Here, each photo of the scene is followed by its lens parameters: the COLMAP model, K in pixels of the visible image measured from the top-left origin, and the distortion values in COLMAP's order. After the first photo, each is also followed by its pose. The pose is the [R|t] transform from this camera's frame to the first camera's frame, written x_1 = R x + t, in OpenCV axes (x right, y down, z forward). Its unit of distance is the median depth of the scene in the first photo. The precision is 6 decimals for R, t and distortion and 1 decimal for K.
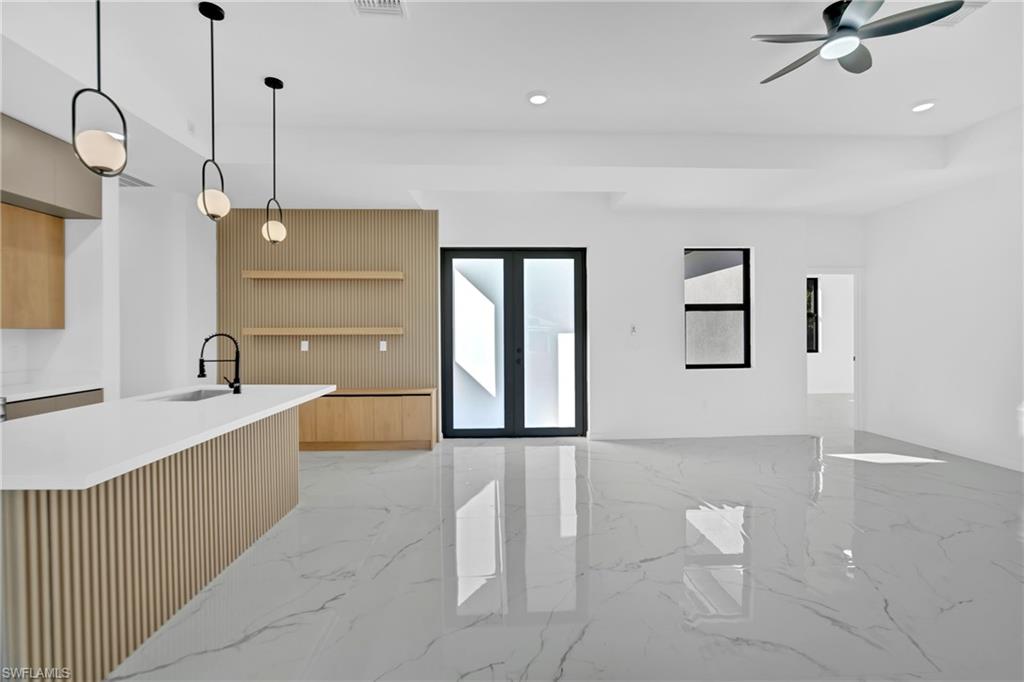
lens RADIAL K [[458.3, 0, 509.6], [0, 458.3, 331.5], [0, 0, 1]] dist [-0.009600, 0.001836]
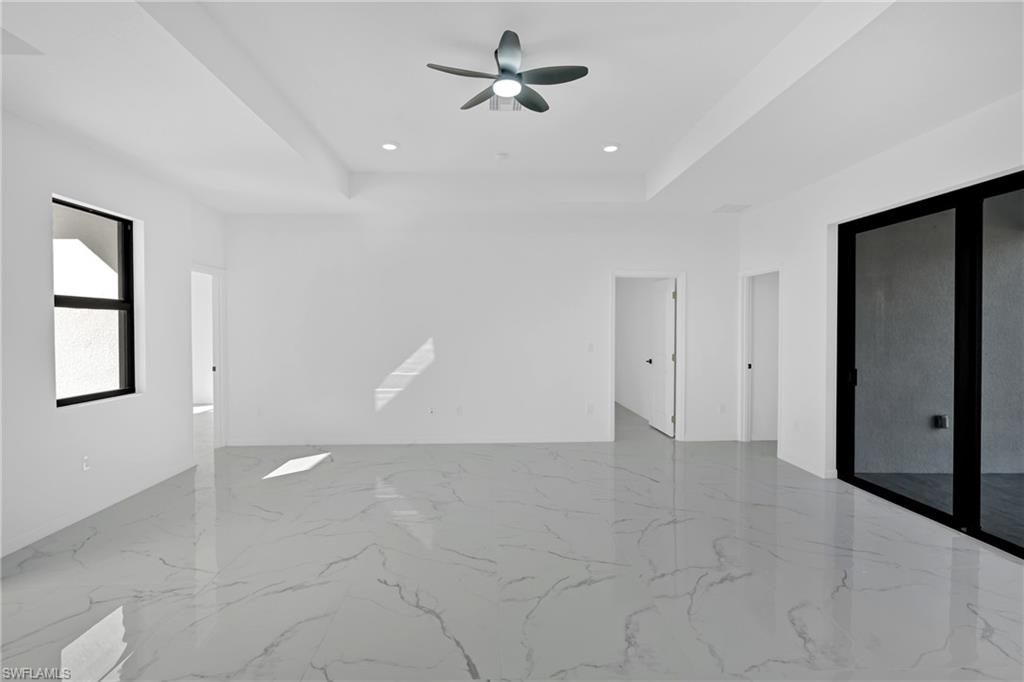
lens RADIAL K [[480.4, 0, 505.6], [0, 480.4, 341.0], [0, 0, 1]] dist [-0.004808, -0.000938]
pose [[-0.002648, -0.016341, 0.999863, -0.201314], [0.001964, 0.999864, 0.016346, -0.010570], [-0.999995, 0.002007, -0.002615, 0.440331]]
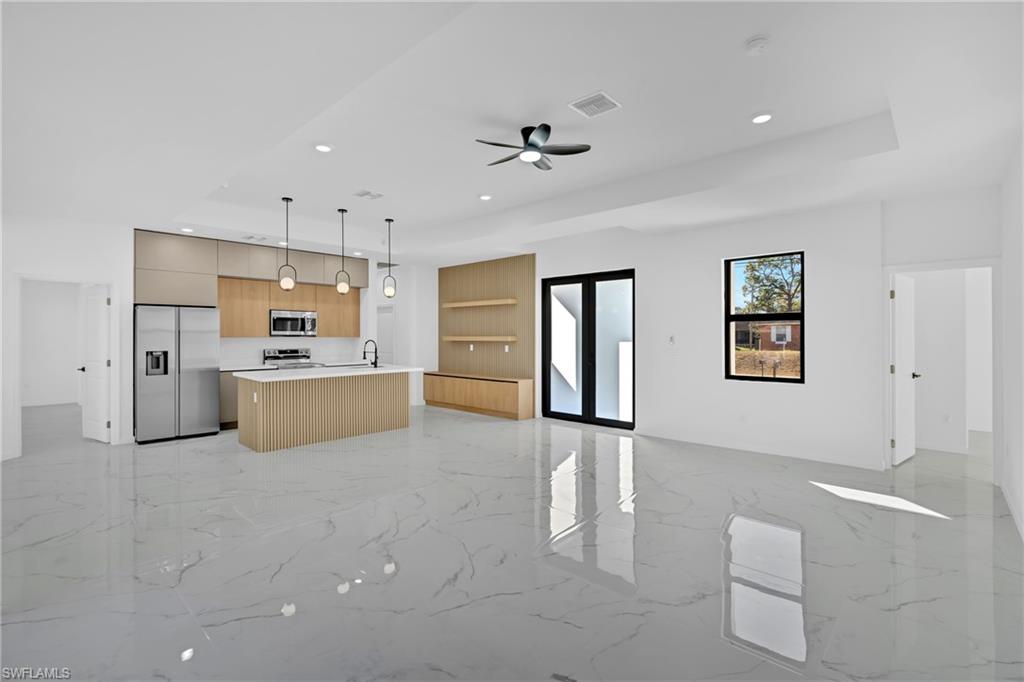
lens RADIAL K [[458.3, 0, 504.8], [0, 458.3, 340.2], [0, 0, 1]] dist [-0.009600, 0.001836]
pose [[0.694806, 0.011559, -0.719104, 0.763449], [-0.005506, 0.999927, 0.010753, -0.012110], [0.719176, -0.003512, 0.694819, -0.043765]]
